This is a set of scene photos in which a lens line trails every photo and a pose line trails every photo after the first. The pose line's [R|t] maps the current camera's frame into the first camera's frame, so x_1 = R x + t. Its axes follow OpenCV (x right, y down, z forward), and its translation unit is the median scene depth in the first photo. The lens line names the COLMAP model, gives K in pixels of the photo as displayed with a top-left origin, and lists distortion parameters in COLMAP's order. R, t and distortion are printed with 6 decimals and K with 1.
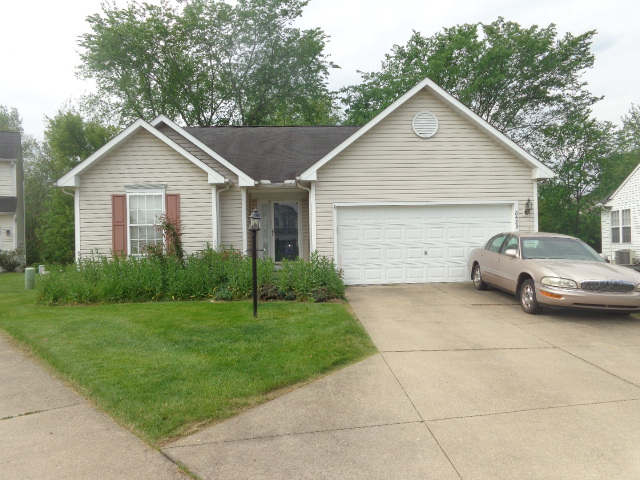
lens RADIAL K [[495.4, 0, 320.0], [0, 495.4, 240.0], [0, 0, 1]] dist [0.006401, 0.002468]
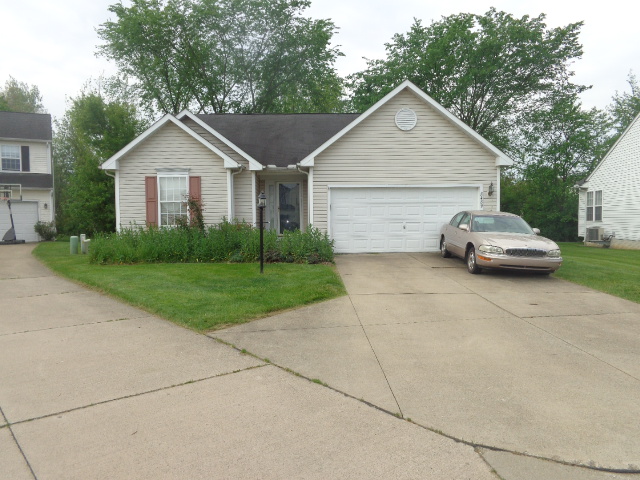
lens RADIAL K [[495.4, 0, 320.0], [0, 495.4, 240.0], [0, 0, 1]] dist [0.006401, 0.002468]
pose [[0.999745, 0.011455, -0.019458, 0.032213], [-0.010496, 0.998758, 0.048710, 0.000894], [0.019992, -0.048493, 0.998623, -0.204798]]
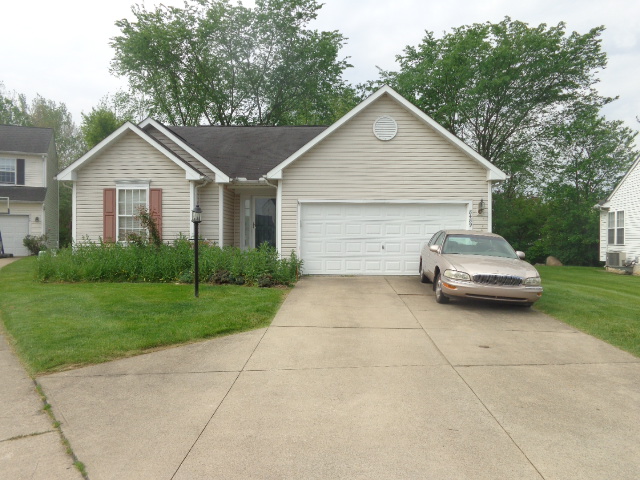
lens RADIAL K [[495.4, 0, 320.0], [0, 495.4, 240.0], [0, 0, 1]] dist [0.006401, 0.002468]
pose [[0.996010, 0.026609, -0.085178, 0.166744], [-0.025599, 0.999589, 0.012922, -0.000233], [0.085487, -0.010690, 0.996282, -0.088351]]
